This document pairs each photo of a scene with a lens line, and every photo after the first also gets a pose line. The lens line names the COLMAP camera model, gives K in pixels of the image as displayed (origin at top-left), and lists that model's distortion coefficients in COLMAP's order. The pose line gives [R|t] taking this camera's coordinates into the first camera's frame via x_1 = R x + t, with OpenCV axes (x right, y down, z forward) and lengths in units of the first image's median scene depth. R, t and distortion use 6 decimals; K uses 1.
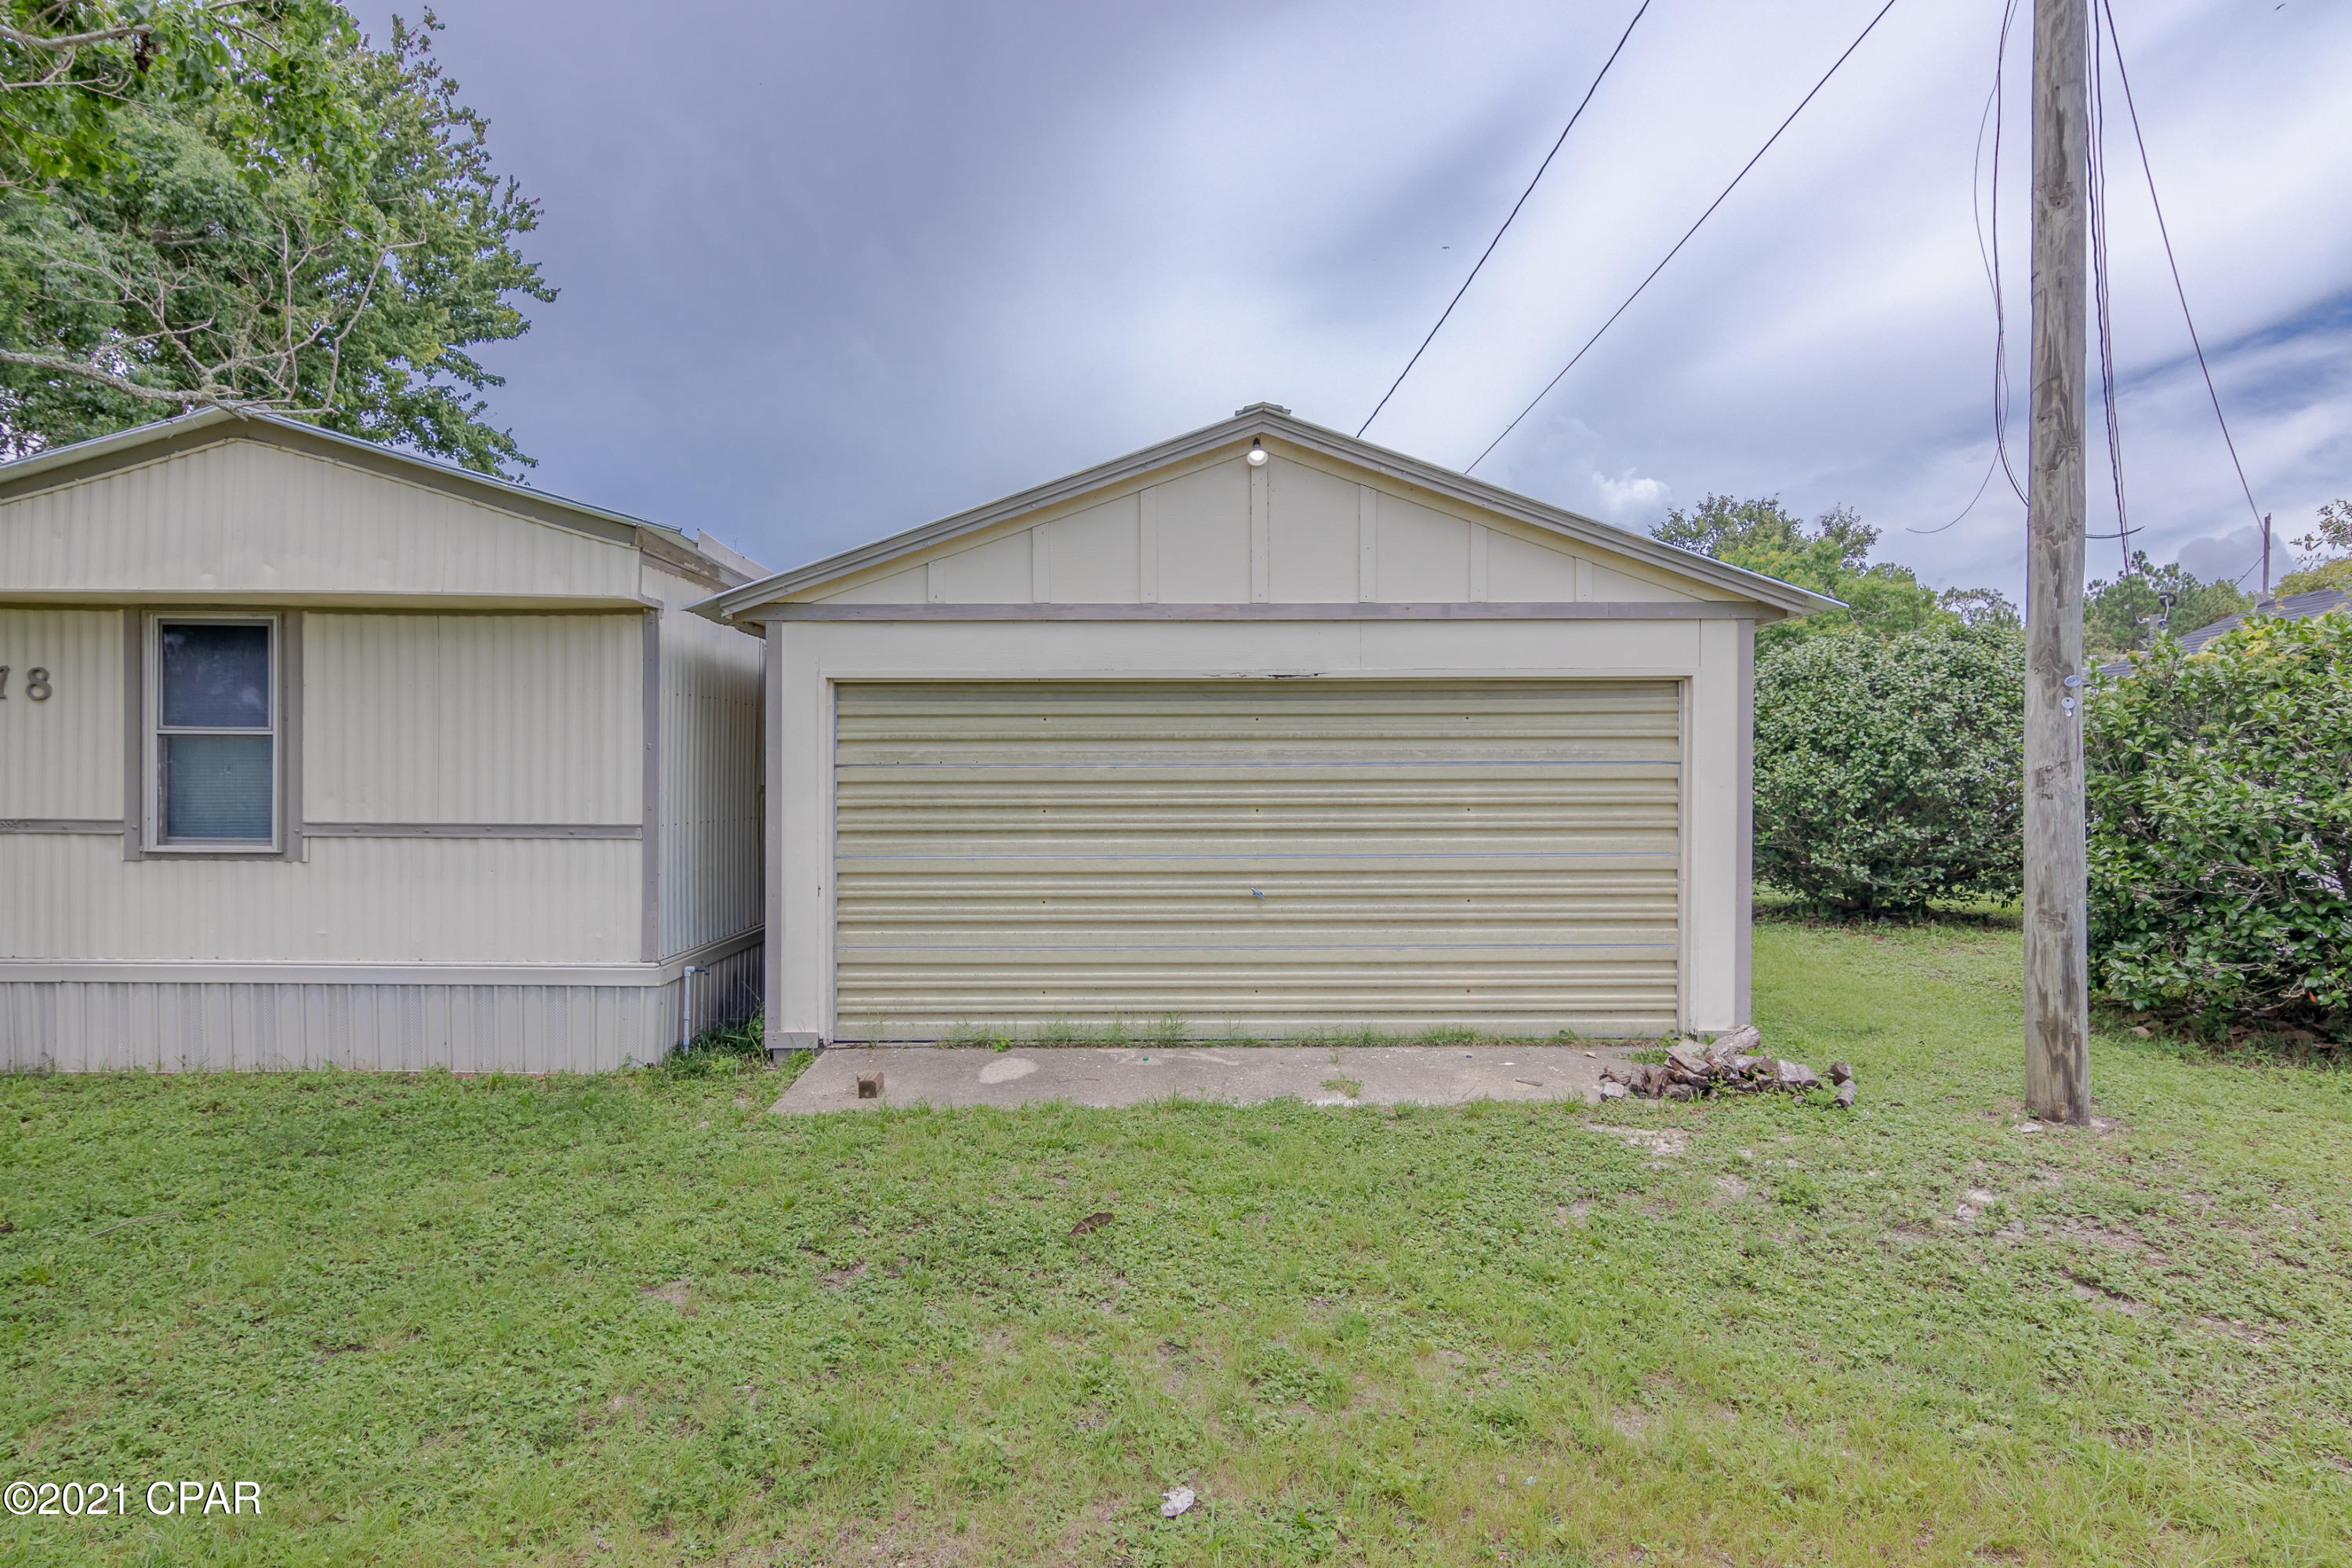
lens RADIAL K [[1222.0, 0, 1172.4], [0, 1222.0, 790.5], [0, 0, 1]] dist [0.000618, 0.001390]
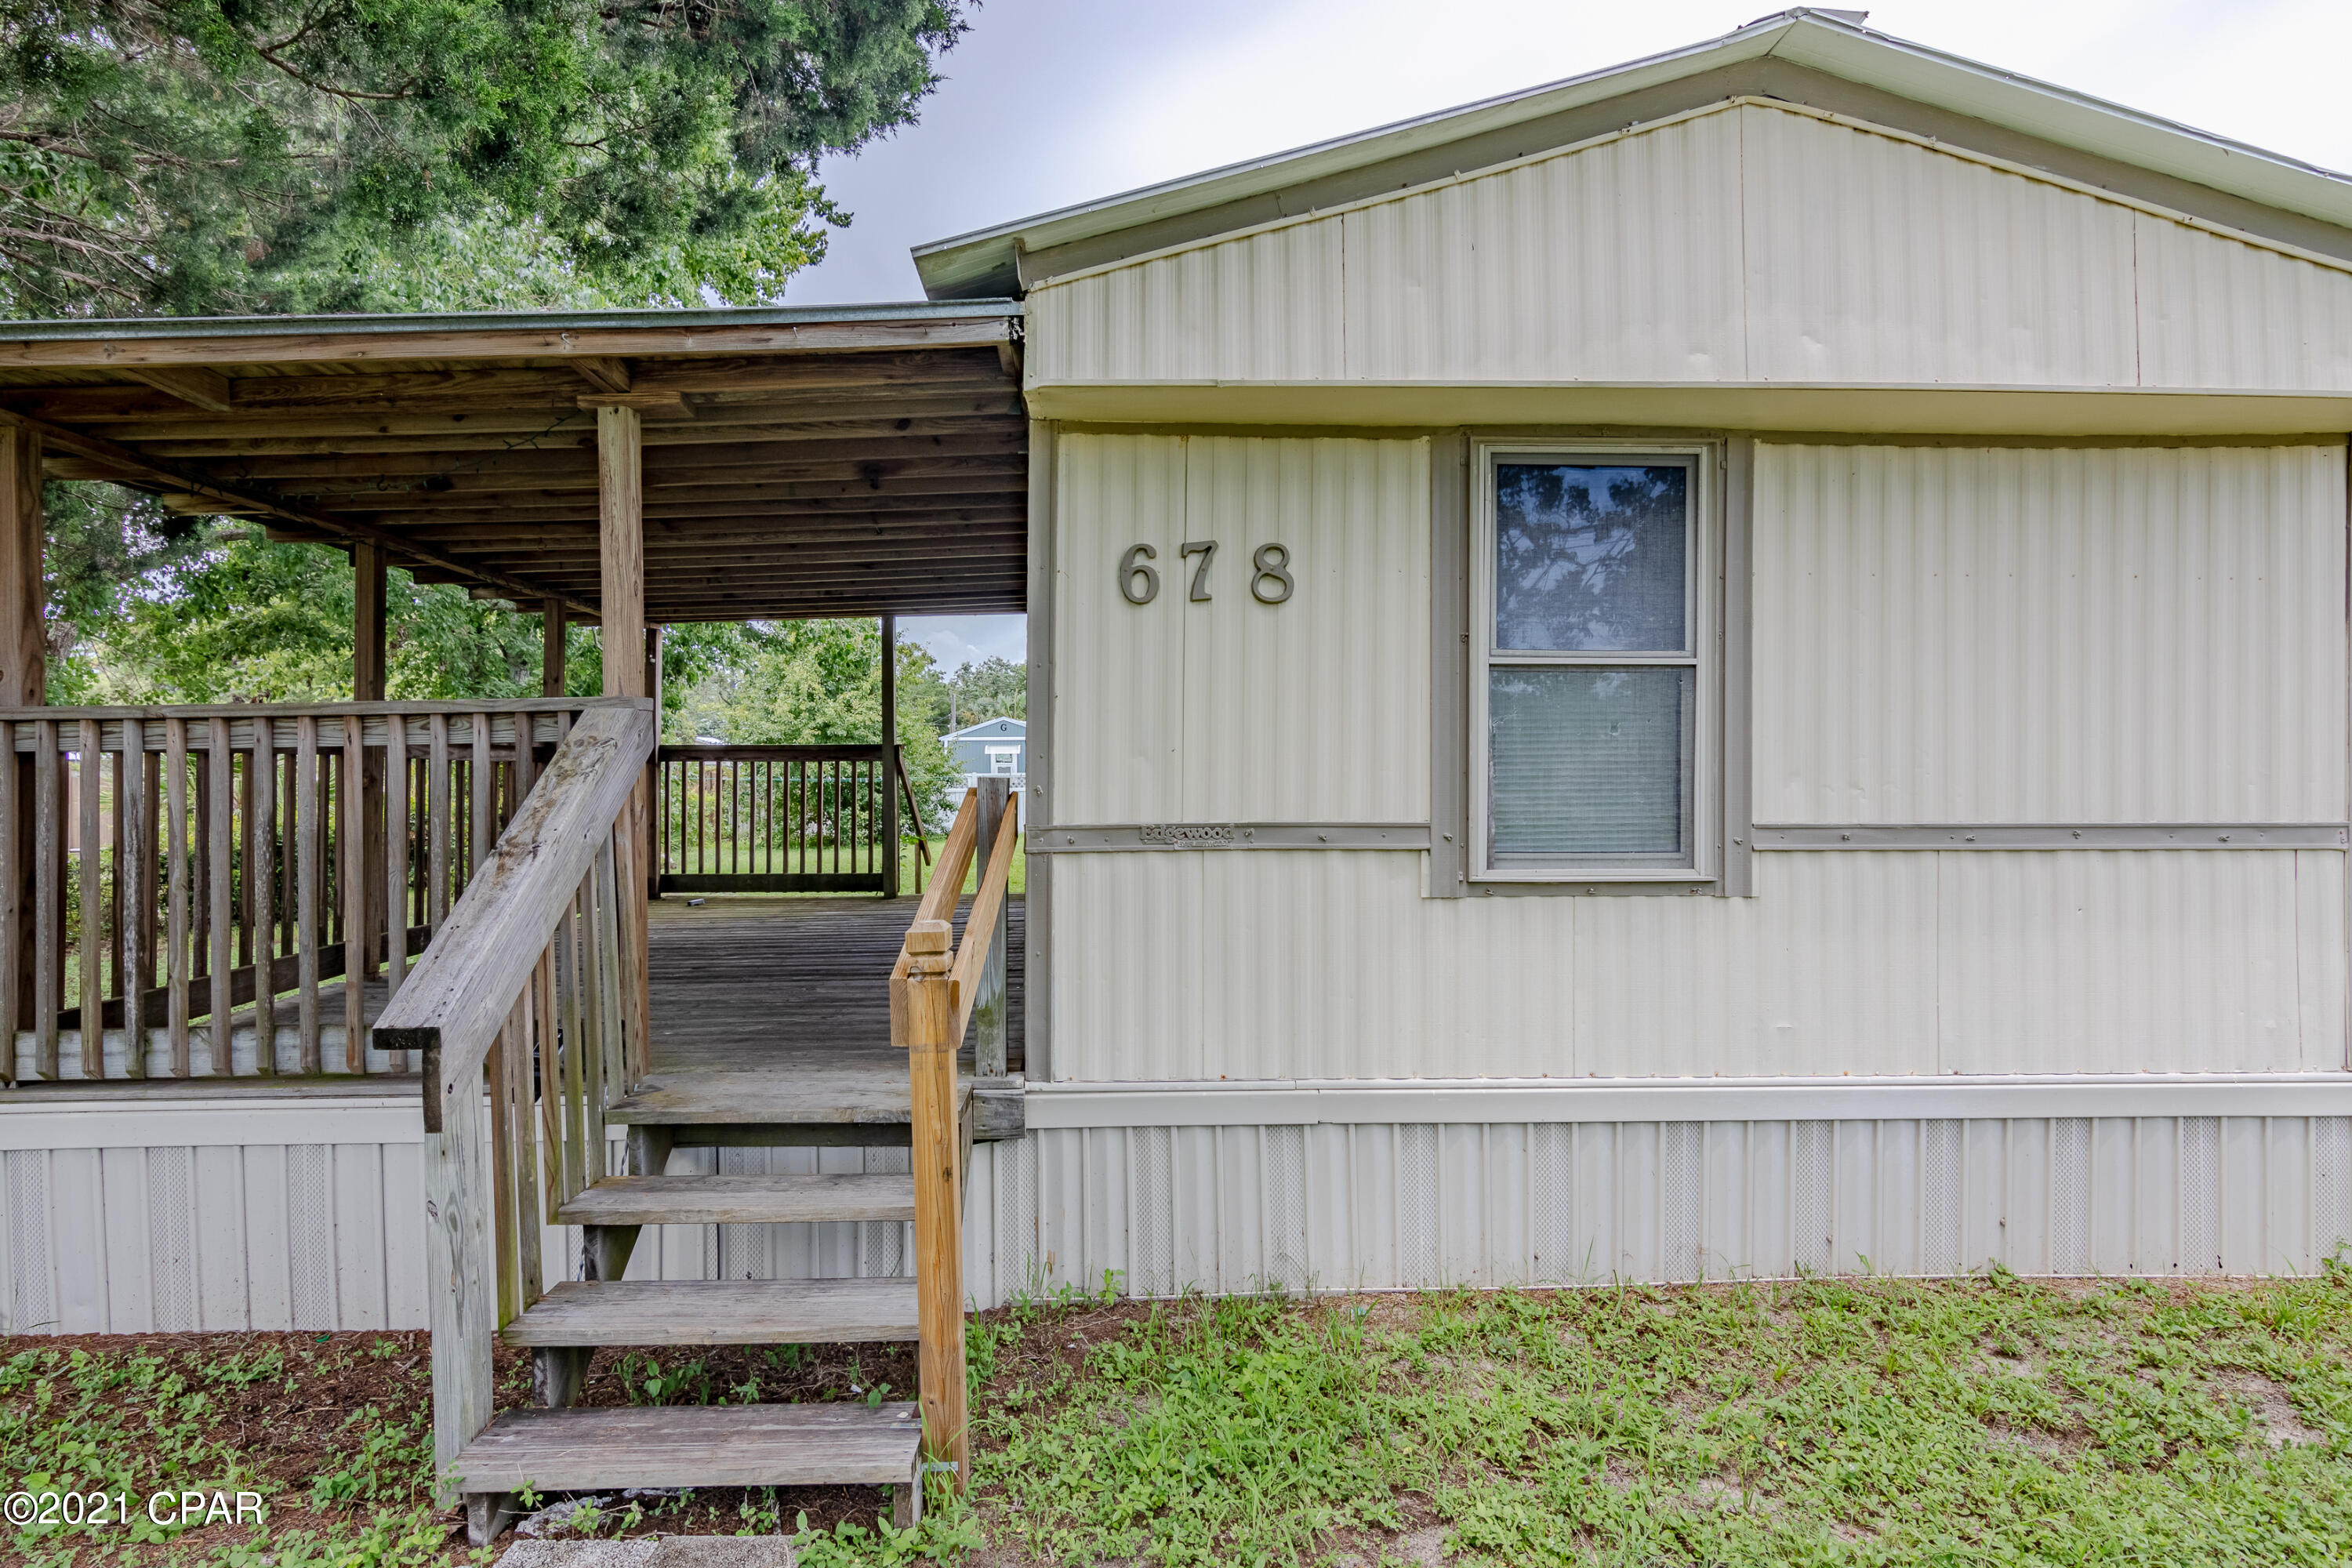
lens RADIAL K [[1222.0, 0, 1172.1], [0, 1222.0, 772.9], [0, 0, 1]] dist [0.000618, 0.001390]
pose [[0.999689, -0.007402, 0.023795, -0.982457], [0.007862, 0.999783, -0.019303, 0.011549], [-0.023647, 0.019484, 0.999530, 0.459739]]
